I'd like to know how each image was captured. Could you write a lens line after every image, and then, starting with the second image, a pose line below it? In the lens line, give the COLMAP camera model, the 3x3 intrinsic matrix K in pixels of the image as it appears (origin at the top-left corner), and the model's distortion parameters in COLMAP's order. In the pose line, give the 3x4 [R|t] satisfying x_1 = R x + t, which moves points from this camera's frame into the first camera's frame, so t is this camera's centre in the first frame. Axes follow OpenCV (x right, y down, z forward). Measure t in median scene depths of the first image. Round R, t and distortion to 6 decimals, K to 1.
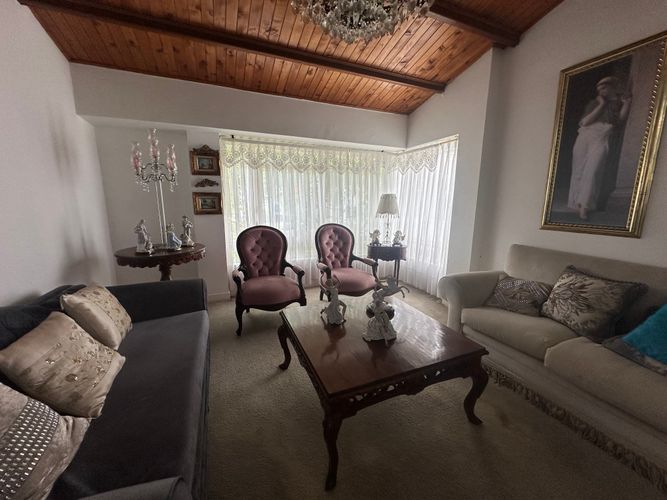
lens RADIAL K [[266.5, 0, 333.5], [0, 266.5, 250.0], [0, 0, 1]] dist [-0.002102, -0.000162]
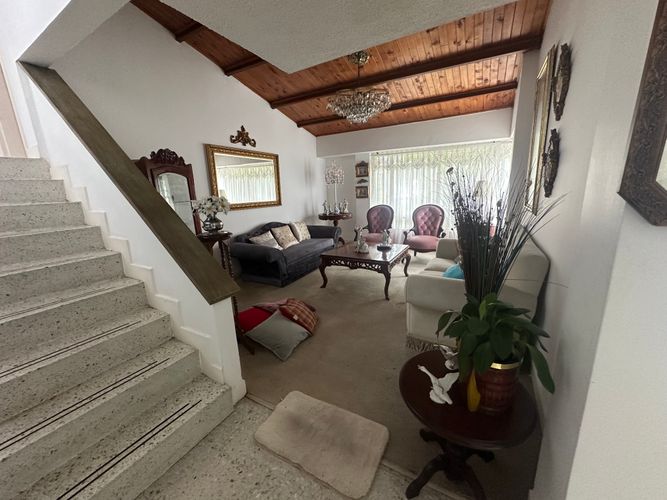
lens RADIAL K [[266.5, 0, 333.5], [0, 266.5, 250.0], [0, 0, 1]] dist [-0.002102, -0.000162]
pose [[0.611555, 0.148790, -0.777086, 0.920521], [-0.100227, 0.988815, 0.110453, 0.039915], [0.784828, 0.010337, 0.619627, -0.312448]]
